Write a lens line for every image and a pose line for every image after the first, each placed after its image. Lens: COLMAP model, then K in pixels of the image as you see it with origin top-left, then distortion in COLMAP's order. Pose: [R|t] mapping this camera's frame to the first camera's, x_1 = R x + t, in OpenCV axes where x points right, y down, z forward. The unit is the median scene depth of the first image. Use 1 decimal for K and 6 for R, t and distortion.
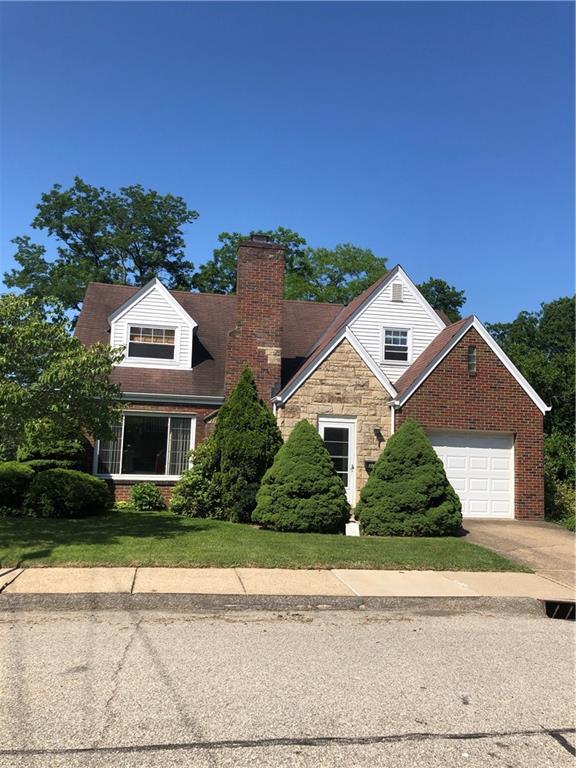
lens RADIAL K [[623.7, 0, 288.0], [0, 623.7, 384.0], [0, 0, 1]] dist [0.129308, -0.385826]
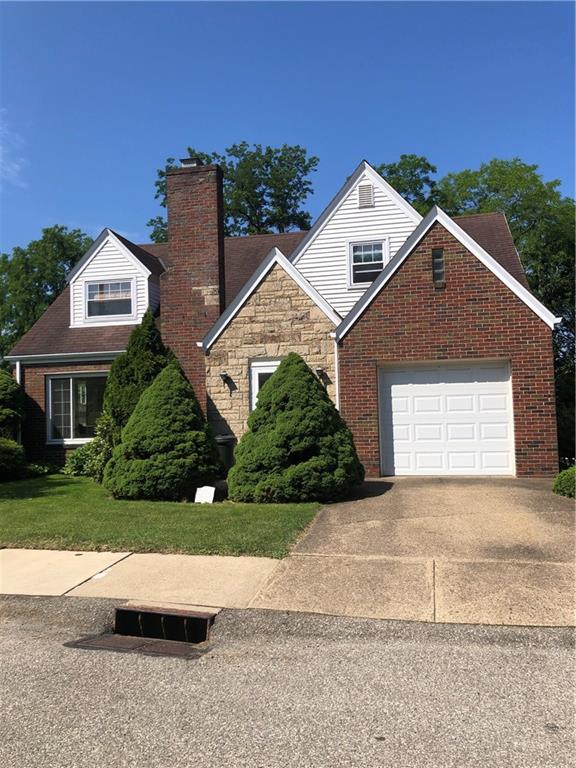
lens RADIAL K [[623.7, 0, 288.0], [0, 623.7, 384.0], [0, 0, 1]] dist [0.129308, -0.385826]
pose [[0.922368, -0.076120, -0.378739, 0.403670], [0.099952, 0.994035, 0.043637, 0.050115], [0.373158, -0.078105, 0.924474, 0.233243]]
